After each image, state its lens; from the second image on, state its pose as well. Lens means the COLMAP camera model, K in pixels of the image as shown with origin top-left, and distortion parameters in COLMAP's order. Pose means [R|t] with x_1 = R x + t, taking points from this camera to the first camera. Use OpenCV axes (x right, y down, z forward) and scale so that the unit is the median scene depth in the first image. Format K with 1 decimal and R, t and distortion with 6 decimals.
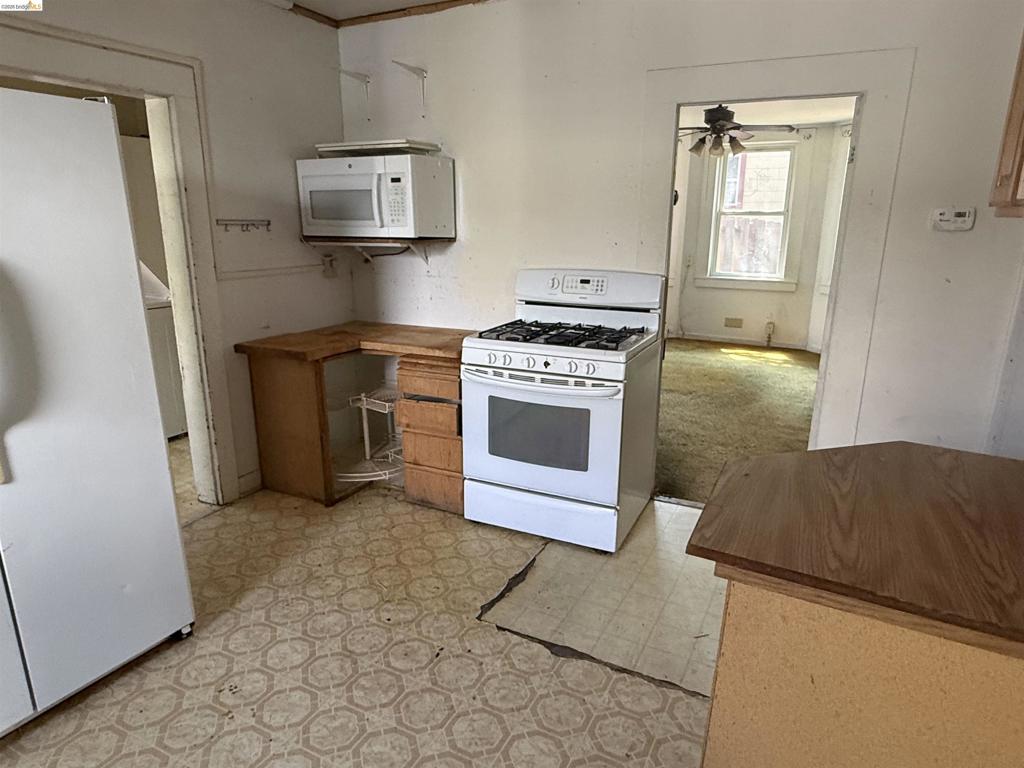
lens RADIAL K [[637.2, 0, 511.7], [0, 637.2, 384.8], [0, 0, 1]] dist [0.004382, -0.000893]
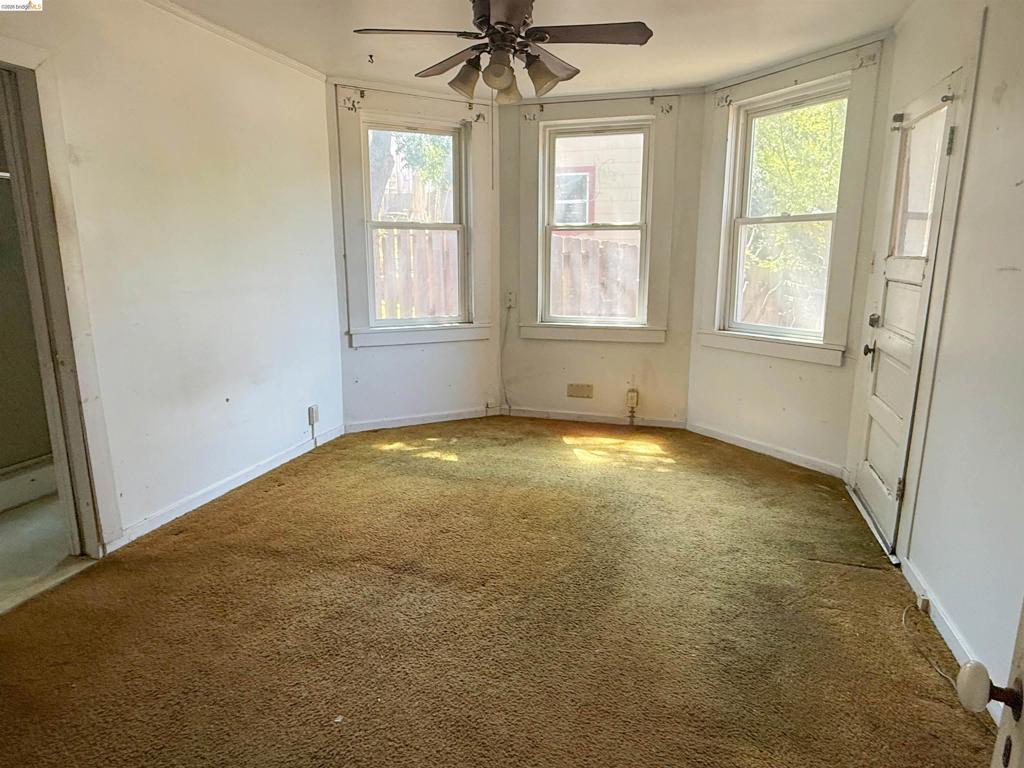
lens RADIAL K [[637.2, 0, 506.4], [0, 637.2, 388.2], [0, 0, 1]] dist [0.004382, -0.000893]
pose [[0.981889, -0.050235, 0.182678, 0.156319], [0.058214, 0.997558, -0.038579, -0.081680], [-0.180294, 0.048514, 0.982416, 0.373227]]
